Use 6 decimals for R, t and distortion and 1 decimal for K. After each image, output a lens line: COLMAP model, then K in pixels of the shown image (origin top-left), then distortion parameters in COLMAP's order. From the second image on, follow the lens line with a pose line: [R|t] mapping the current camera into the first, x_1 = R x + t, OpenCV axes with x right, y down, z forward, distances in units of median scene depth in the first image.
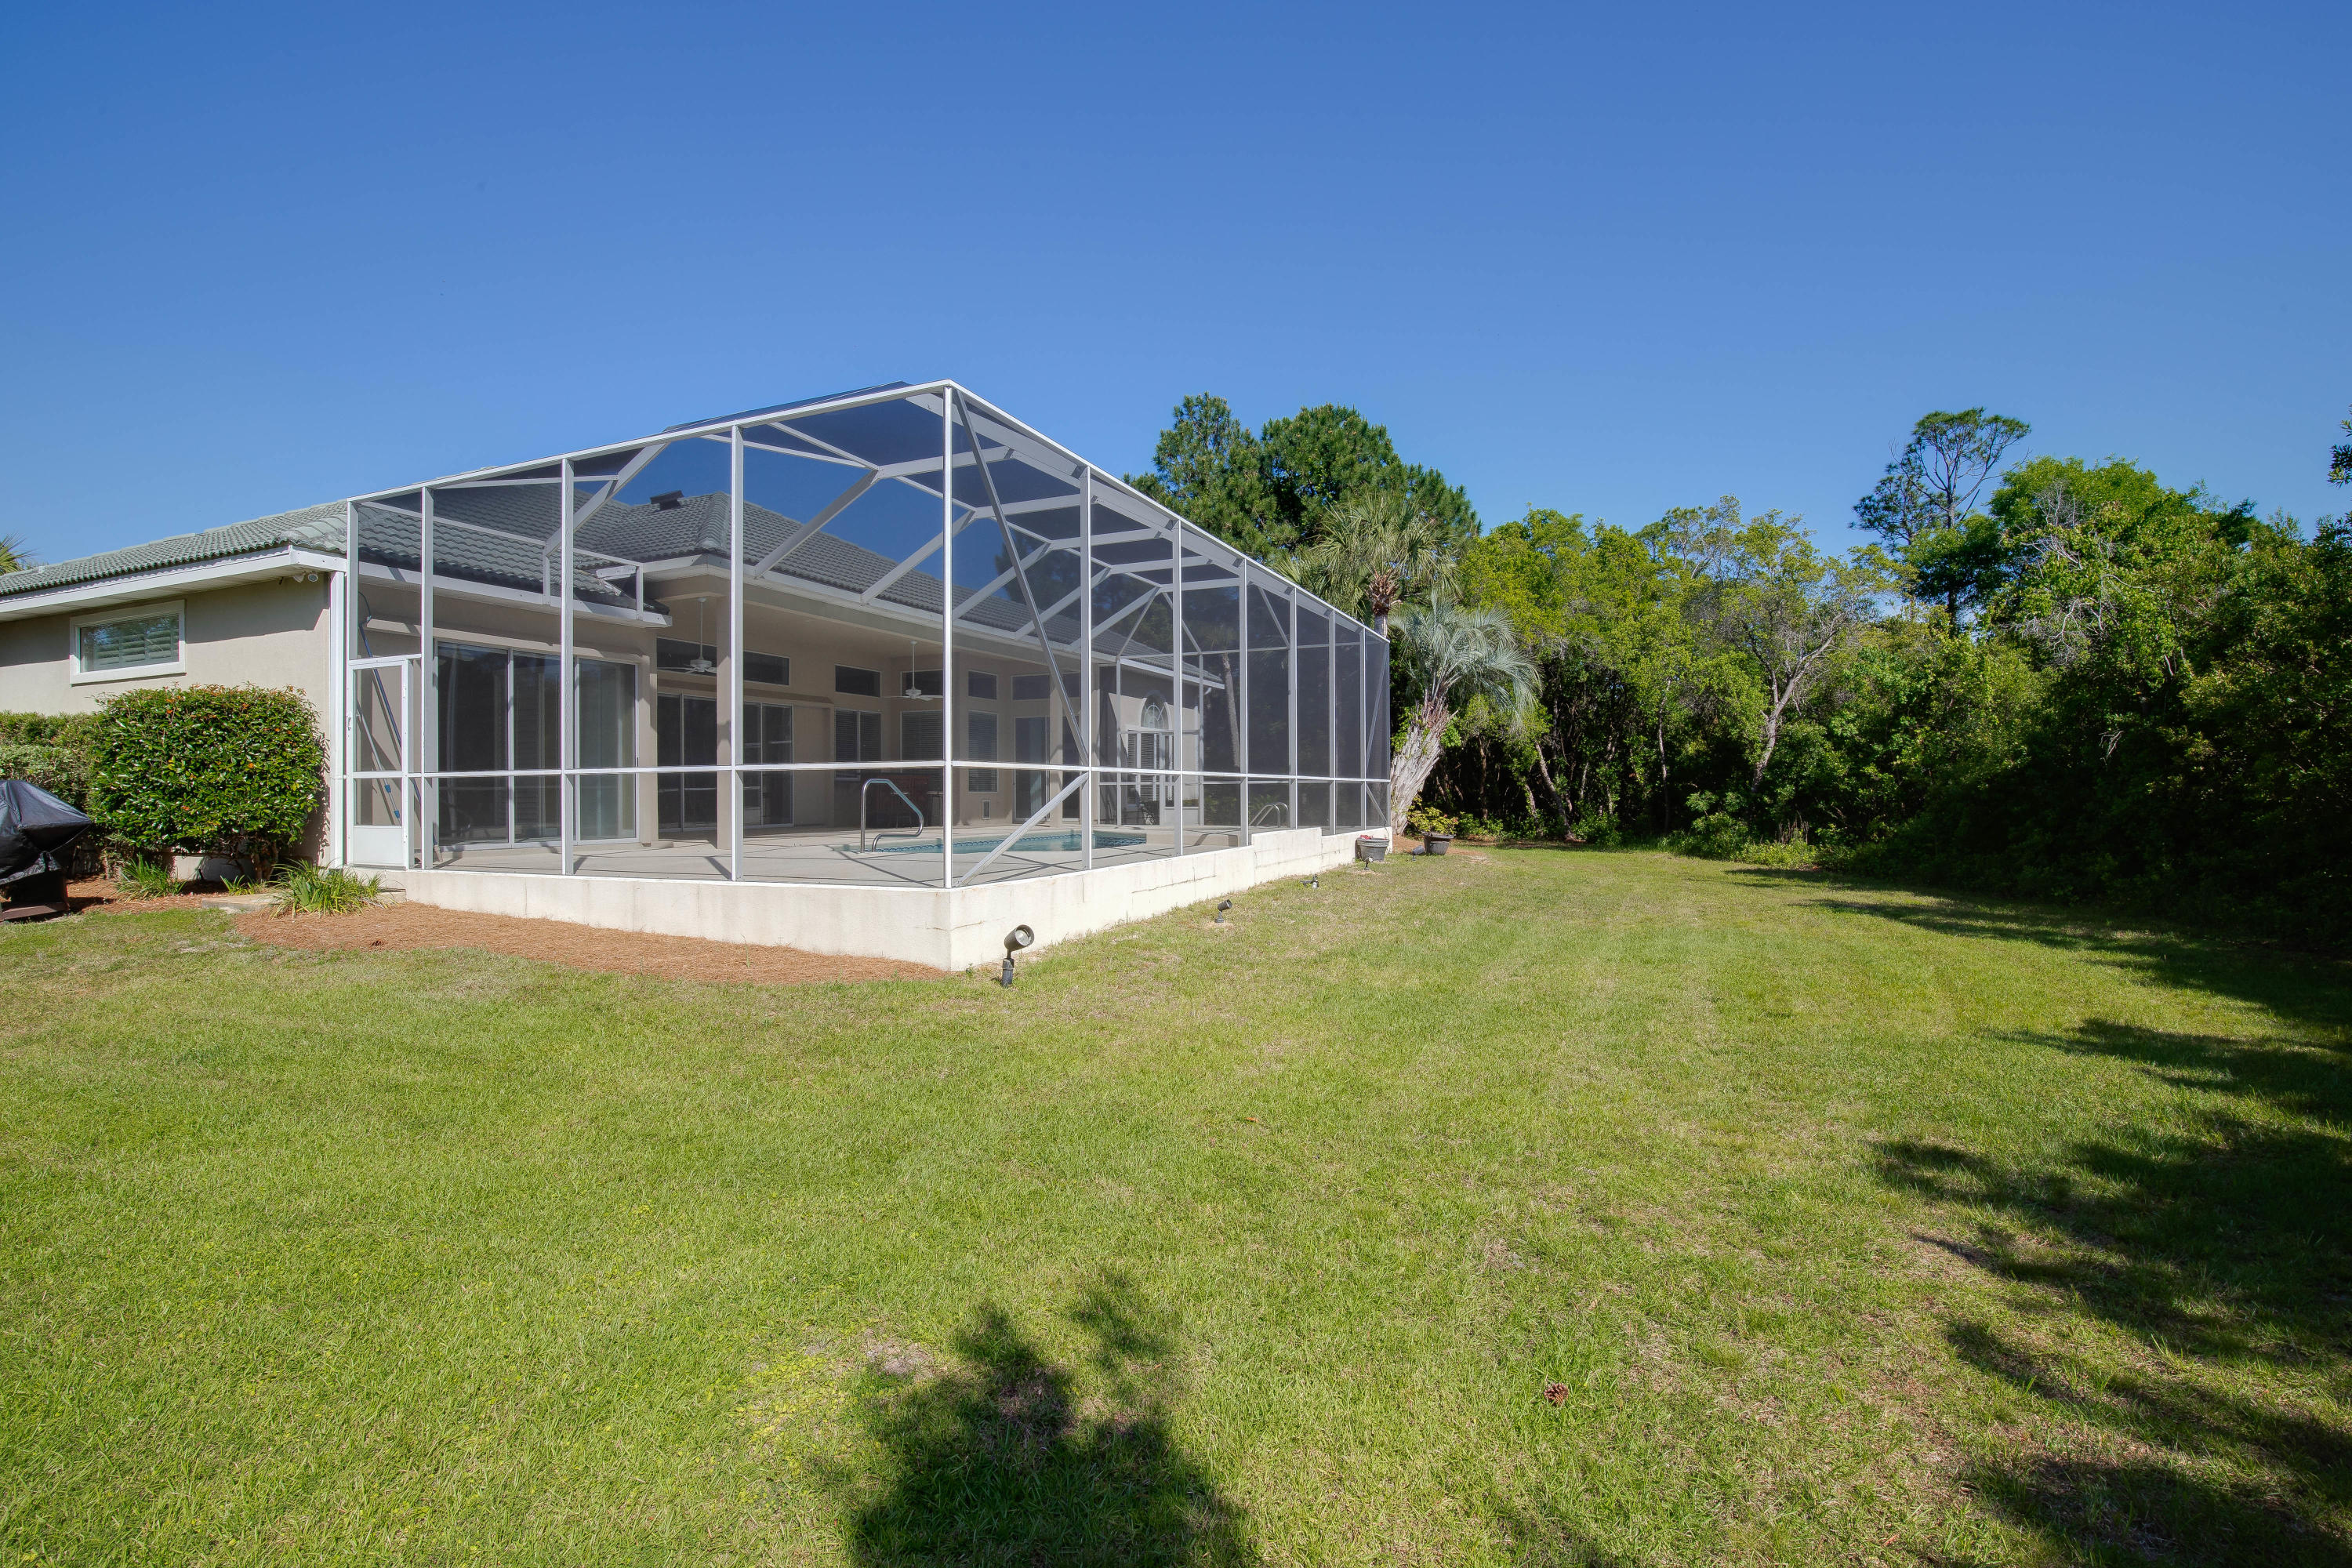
lens RADIAL K [[1058.3, 0, 1169.2], [0, 1058.3, 786.2], [0, 0, 1]] dist [-0.000152, 0.000008]
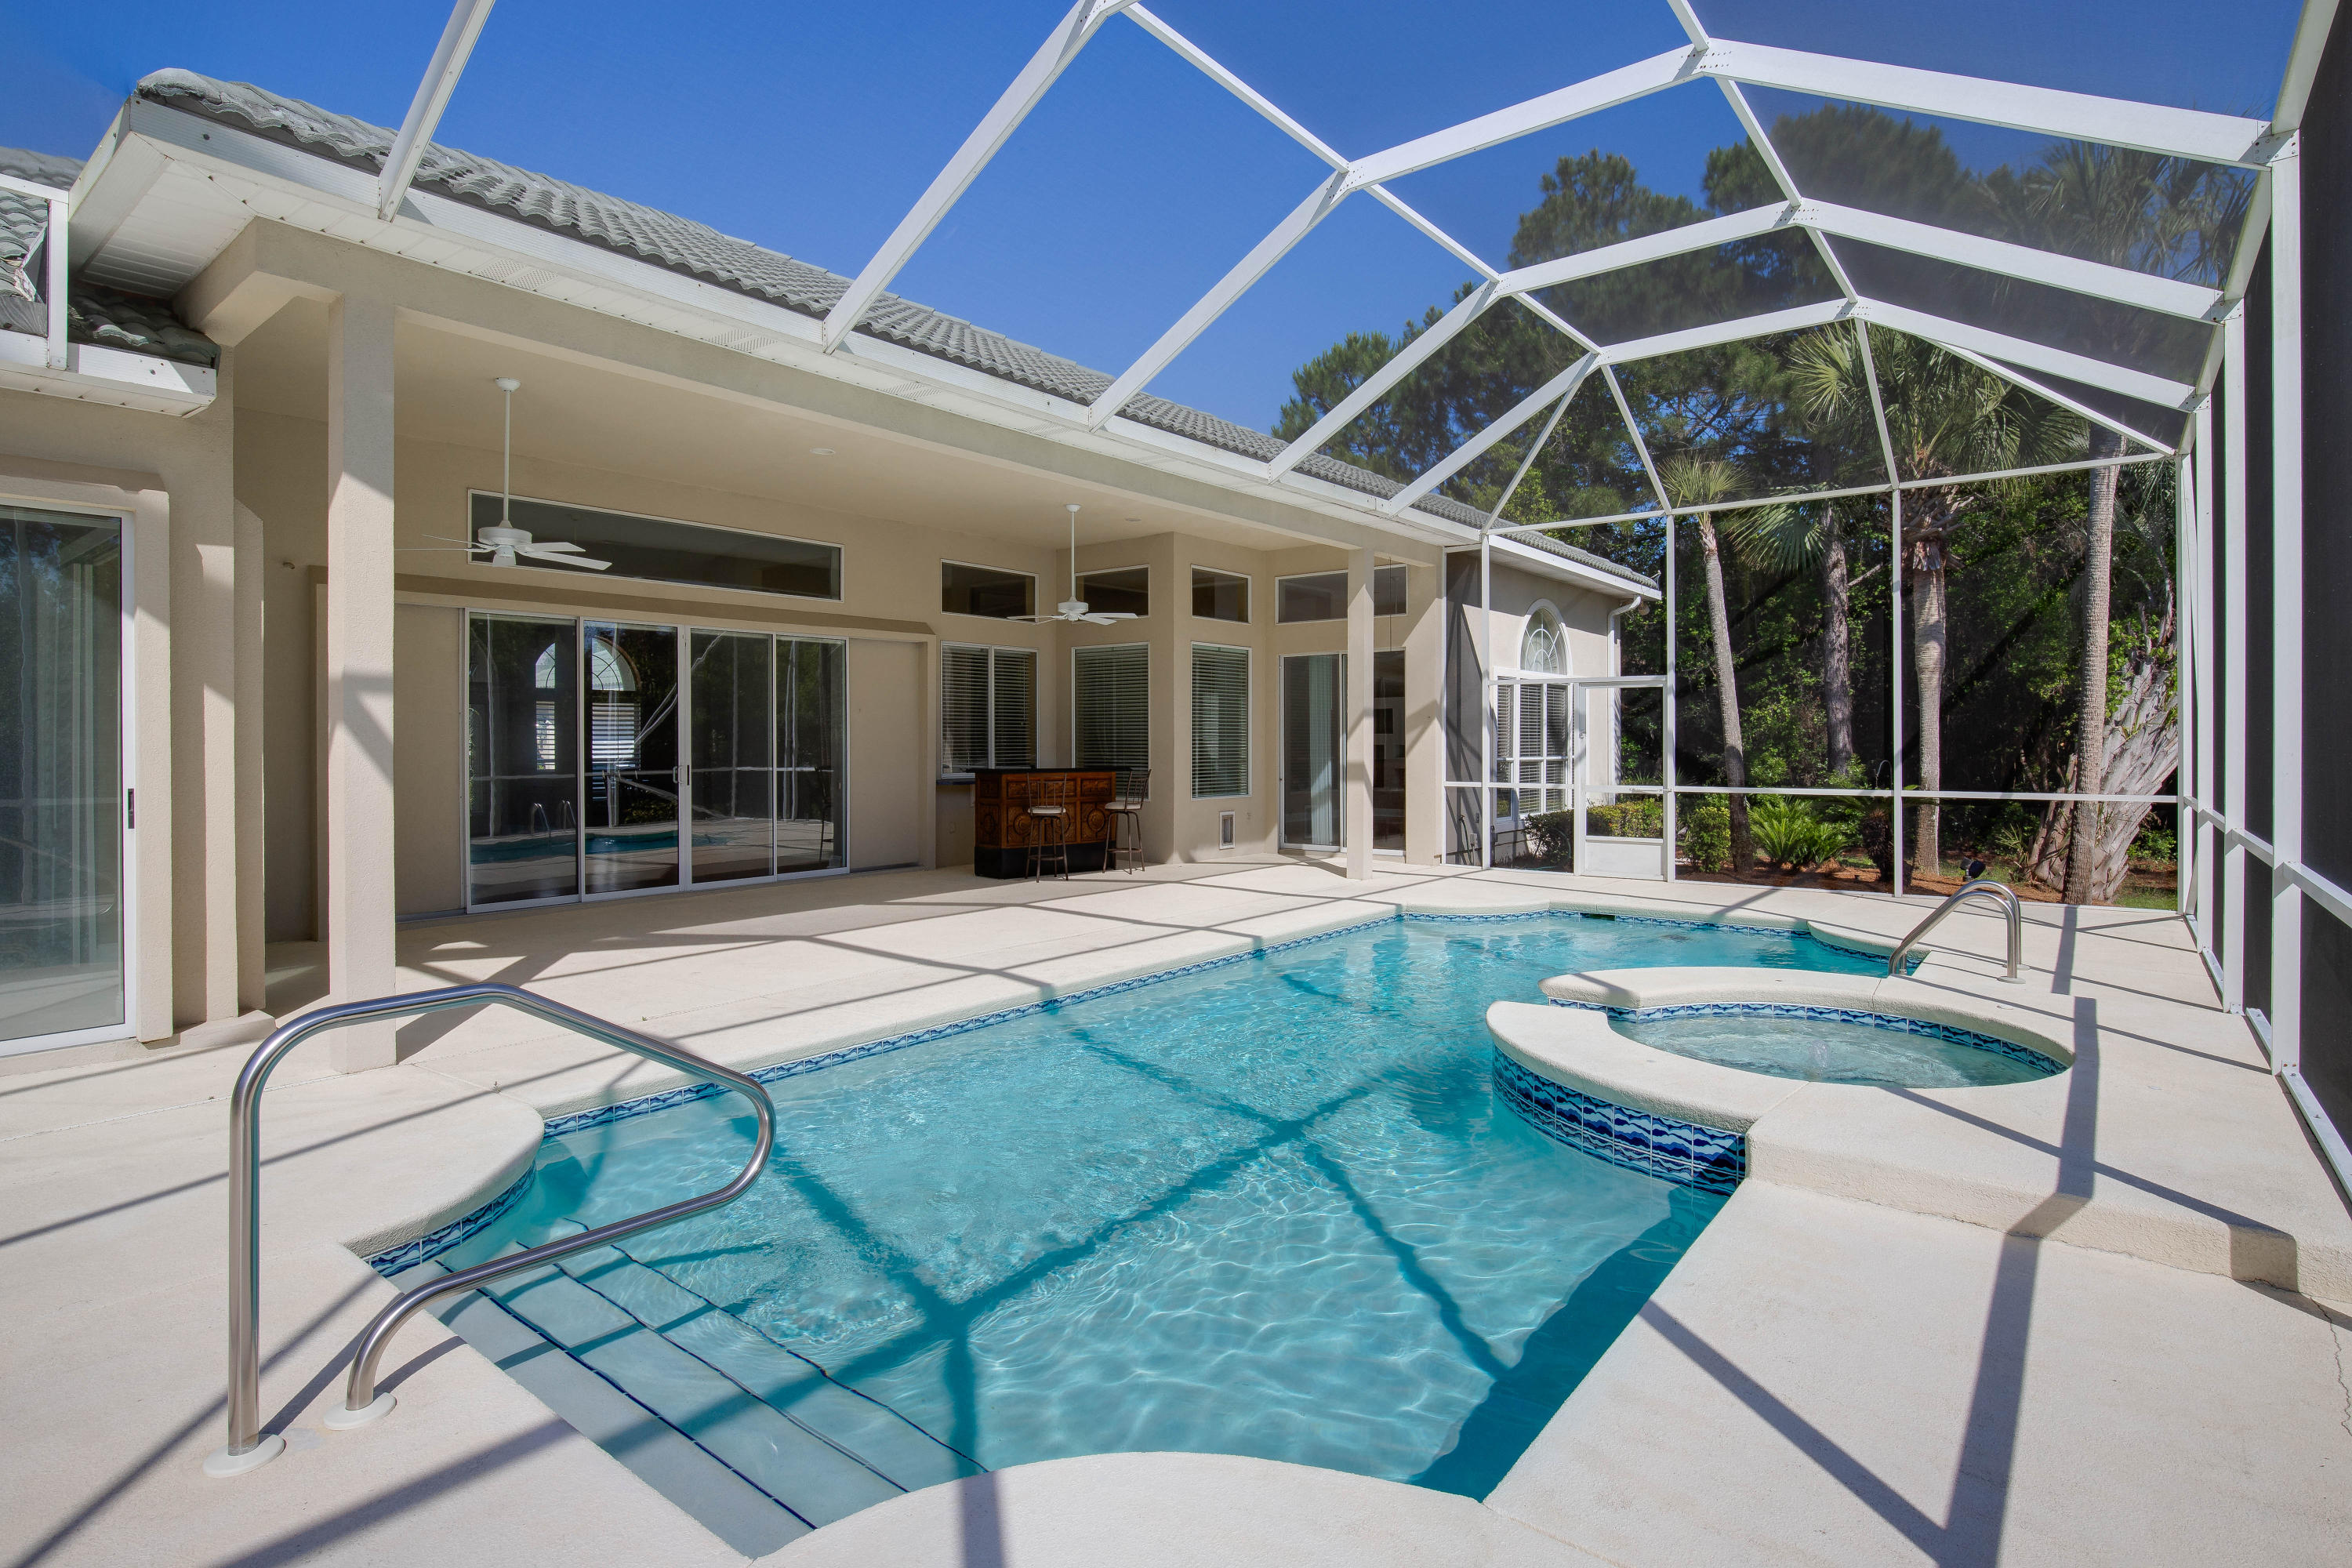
lens RADIAL K [[1157.0, 0, 1189.3], [0, 1157.0, 733.1], [0, 0, 1]] dist [-0.001213, -0.000002]
pose [[0.968322, 0.003723, -0.249679, -0.044003], [-0.003063, 0.999991, 0.003030, -0.026906], [0.249688, -0.002170, 0.968324, 0.413650]]
